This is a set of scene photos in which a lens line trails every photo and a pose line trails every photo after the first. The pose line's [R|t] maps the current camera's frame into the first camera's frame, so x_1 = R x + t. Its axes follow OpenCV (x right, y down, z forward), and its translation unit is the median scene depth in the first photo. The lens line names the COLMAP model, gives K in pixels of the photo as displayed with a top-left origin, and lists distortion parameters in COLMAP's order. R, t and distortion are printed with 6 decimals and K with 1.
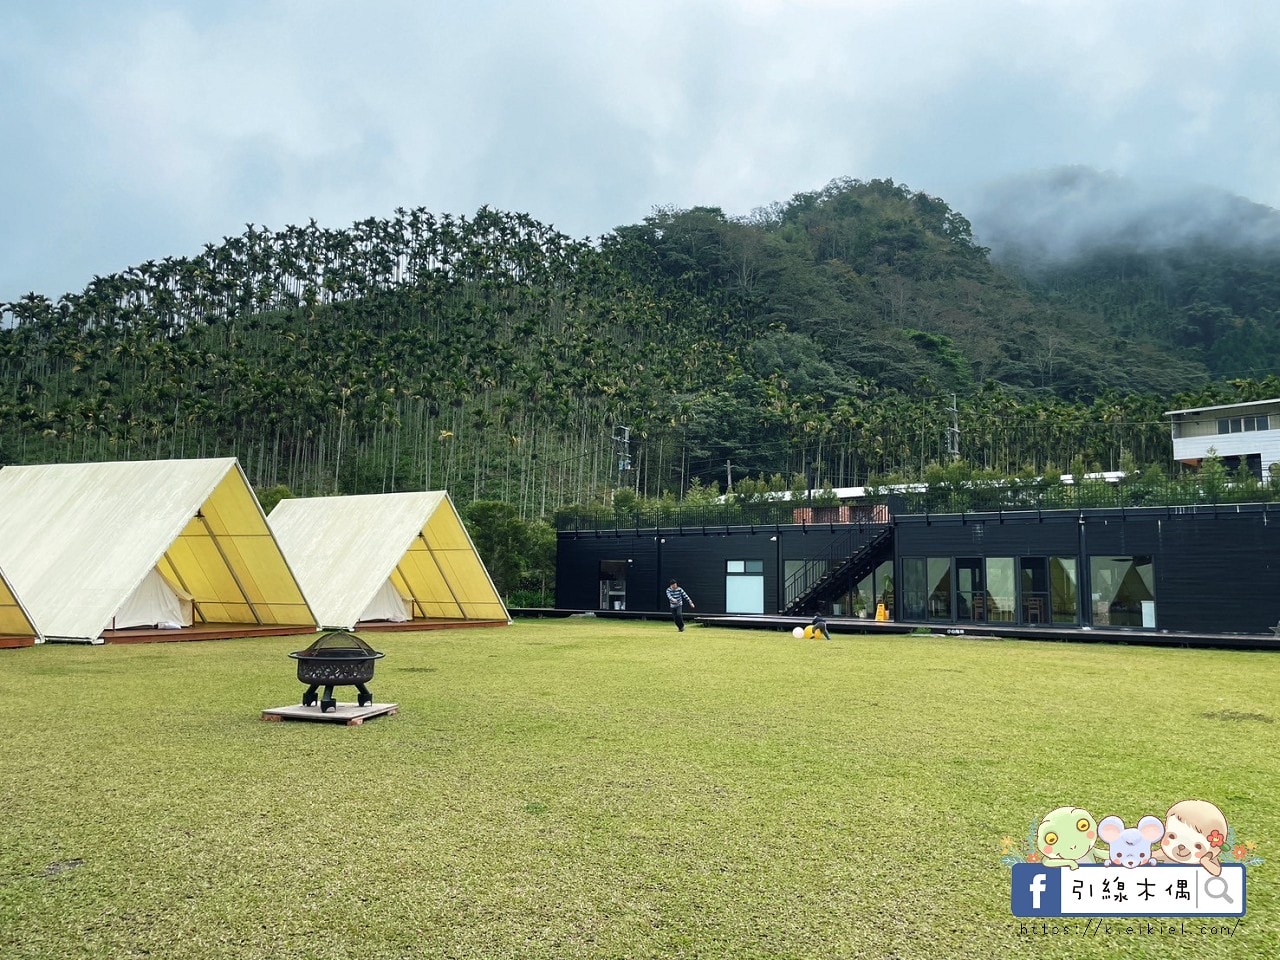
lens RADIAL K [[958.1, 0, 637.0], [0, 958.1, 478.1], [0, 0, 1]] dist [0.082224, -0.099021]
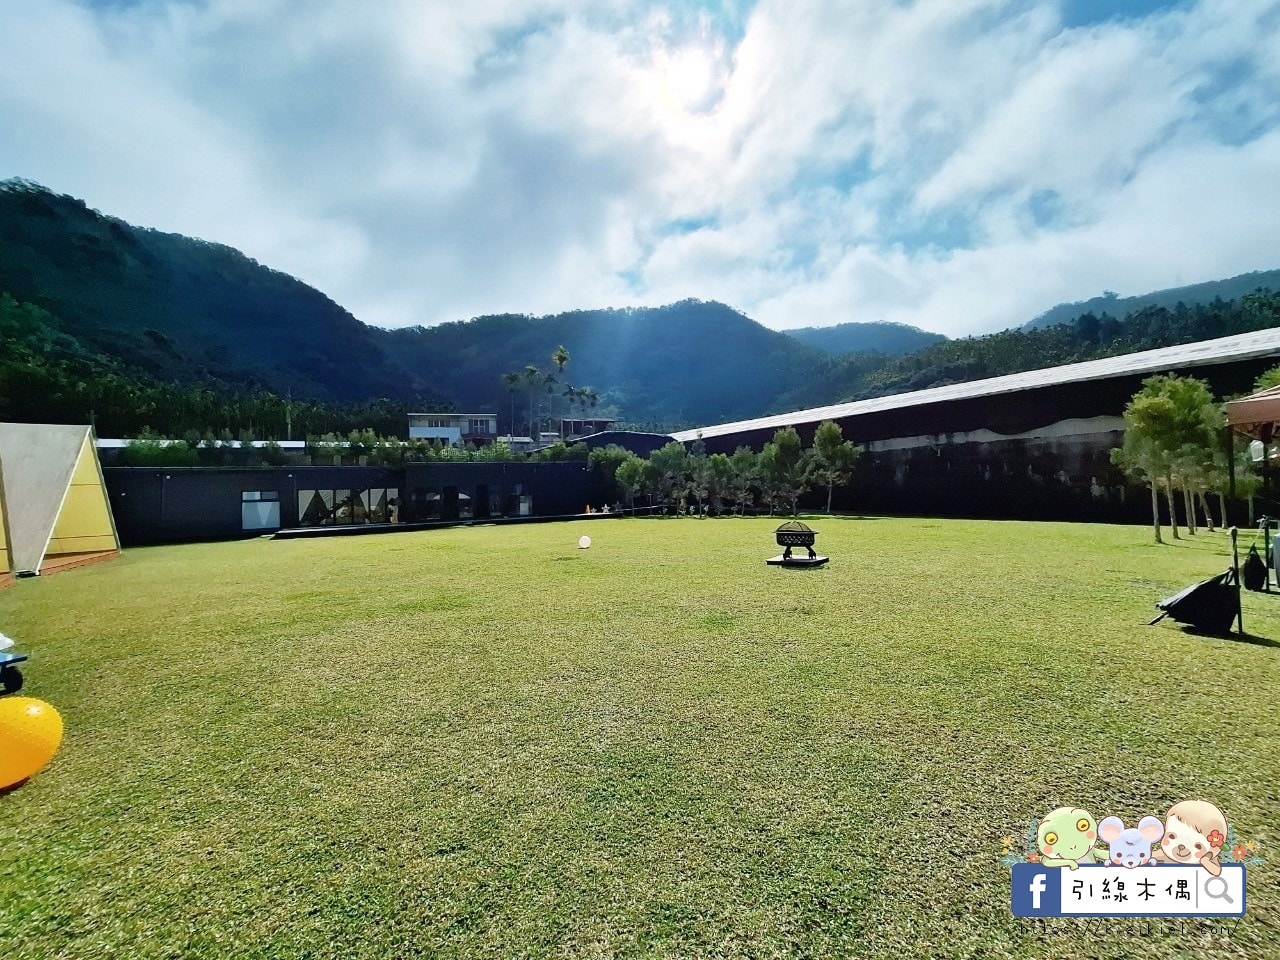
lens RADIAL K [[513.1, 0, 632.7], [0, 513.1, 479.5], [0, 0, 1]] dist [-0.005664, -0.001266]
pose [[0.421516, 0.001812, 0.906819, -0.123090], [-0.058304, 0.997983, 0.025107, 0.008164], [-0.904945, -0.063454, 0.420771, 0.087116]]
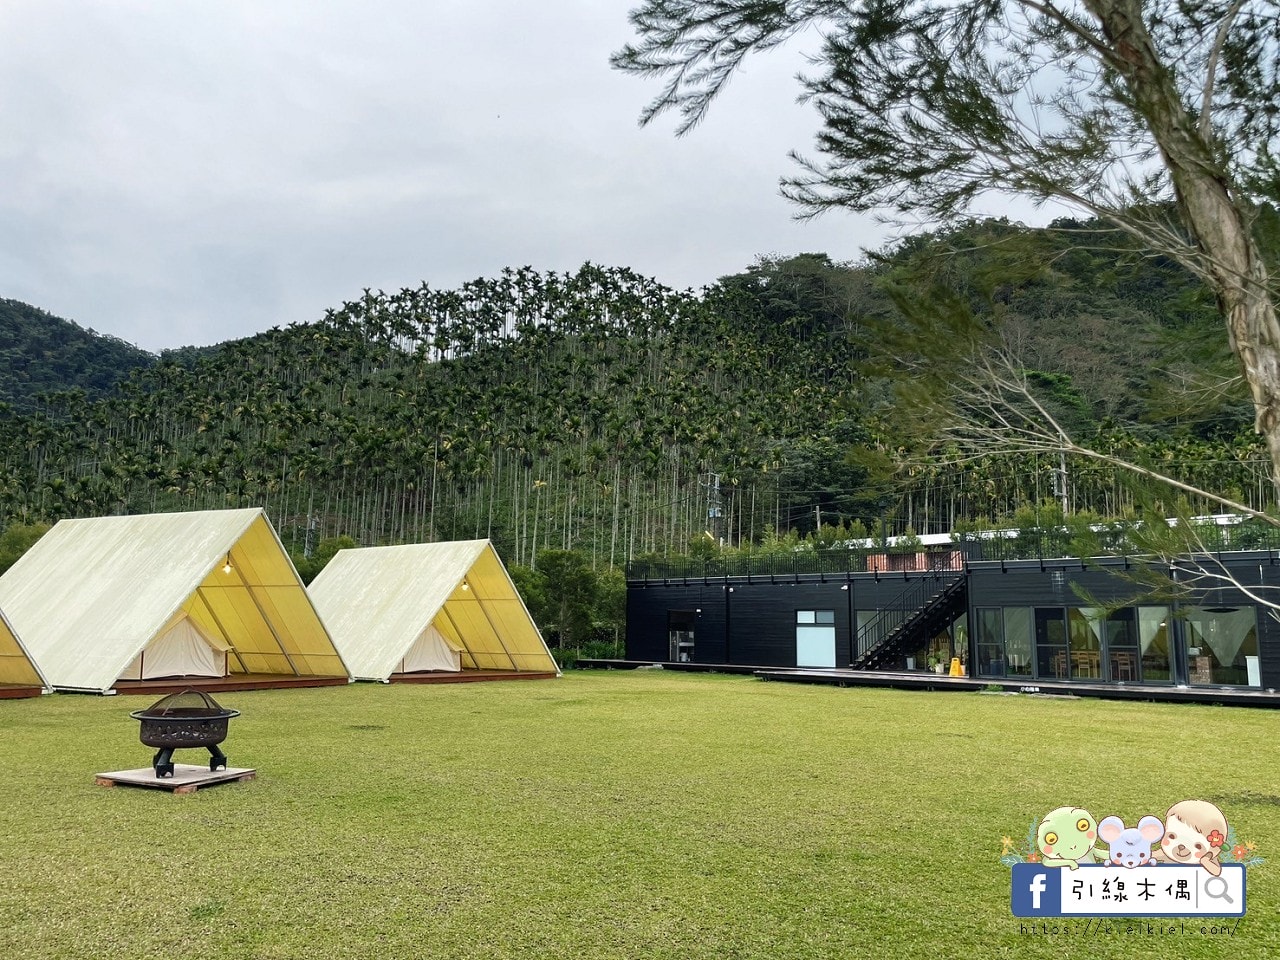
lens RADIAL K [[958.1, 0, 640.6], [0, 958.1, 471.9], [0, 0, 1]] dist [0.082224, -0.099021]
pose [[0.993023, -0.017148, -0.116669, 0.021013], [0.010394, 0.998248, -0.058256, 0.001023], [0.117464, 0.056637, 0.991461, 0.010711]]
